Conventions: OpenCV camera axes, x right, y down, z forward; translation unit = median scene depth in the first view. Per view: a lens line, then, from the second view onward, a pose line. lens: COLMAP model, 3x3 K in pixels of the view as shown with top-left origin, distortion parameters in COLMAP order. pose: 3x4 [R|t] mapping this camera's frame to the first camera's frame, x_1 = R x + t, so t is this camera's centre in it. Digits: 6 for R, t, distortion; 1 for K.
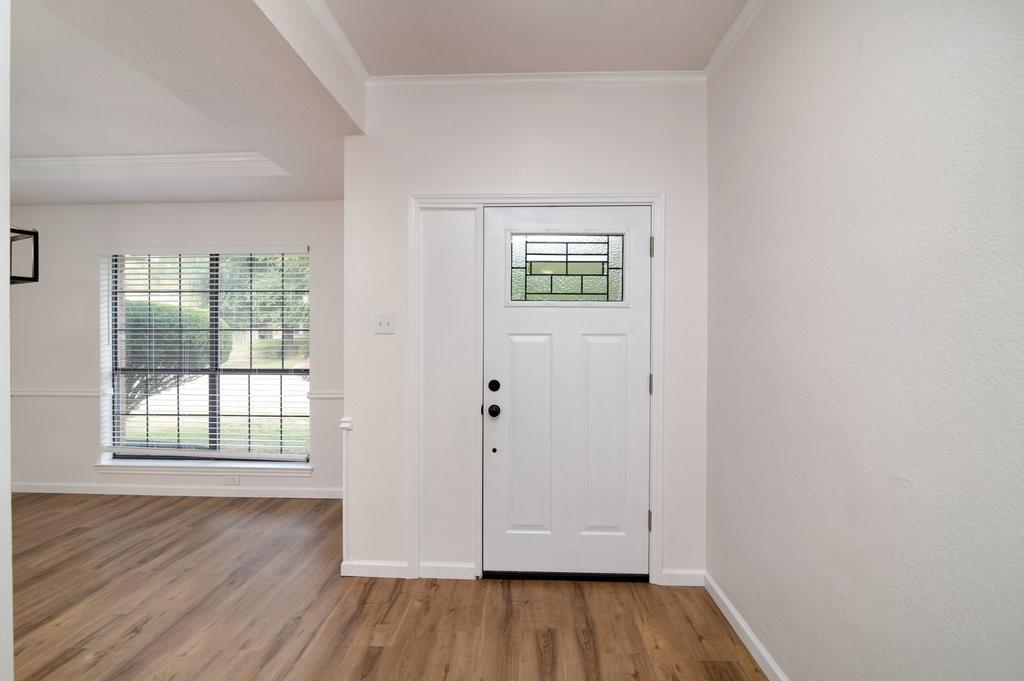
lens RADIAL K [[471.3, 0, 510.7], [0, 471.3, 331.6], [0, 0, 1]] dist [-0.003866, -0.000605]
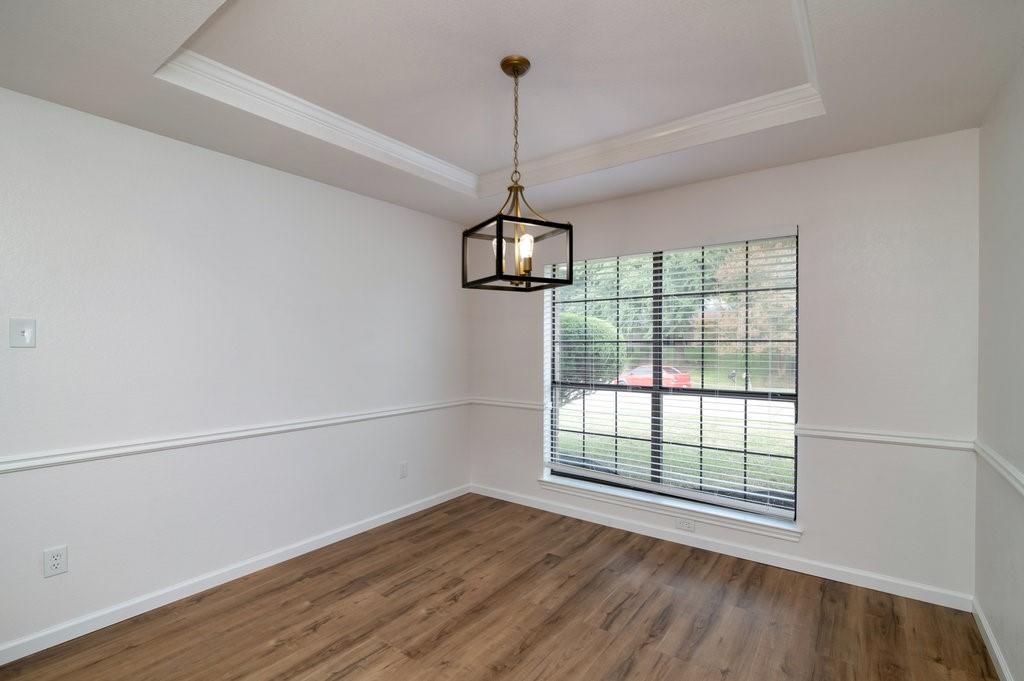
lens RADIAL K [[477.4, 0, 512.0], [0, 477.4, 340.5], [0, 0, 1]] dist [-0.002966, -0.000316]
pose [[0.829657, -0.006206, -0.558239, -0.366461], [0.002902, 0.999973, -0.006803, -0.000151], [0.558266, 0.004024, 0.829652, 0.137474]]
